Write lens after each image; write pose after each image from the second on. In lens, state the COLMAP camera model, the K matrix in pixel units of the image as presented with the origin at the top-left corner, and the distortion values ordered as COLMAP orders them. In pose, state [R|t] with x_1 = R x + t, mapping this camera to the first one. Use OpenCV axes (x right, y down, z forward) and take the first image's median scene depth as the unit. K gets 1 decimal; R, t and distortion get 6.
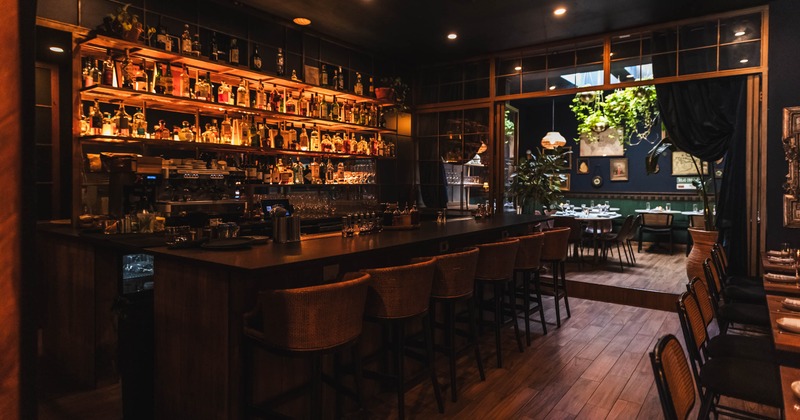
lens RADIAL K [[477.6, 0, 397.6], [0, 477.6, 202.7], [0, 0, 1]] dist [-0.001960, -0.000325]
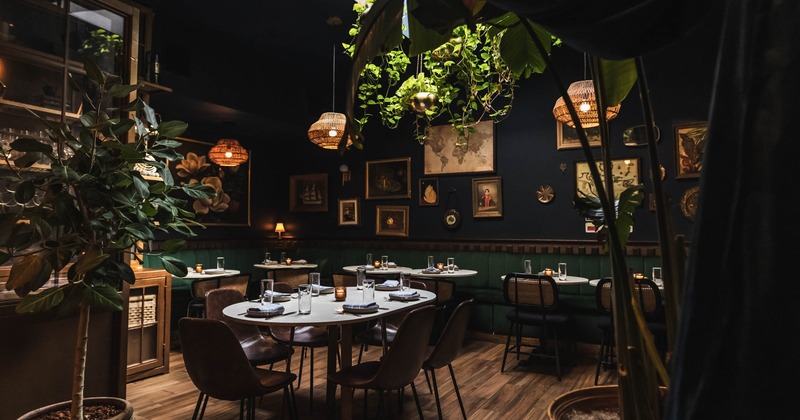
lens RADIAL K [[477.6, 0, 402.4], [0, 477.6, 211.8], [0, 0, 1]] dist [-0.001960, -0.000325]
pose [[0.994618, 0.010756, 0.103053, 0.311591], [-0.001586, 0.996060, -0.088664, -0.004617], [-0.103601, 0.088023, 0.990716, 0.470655]]
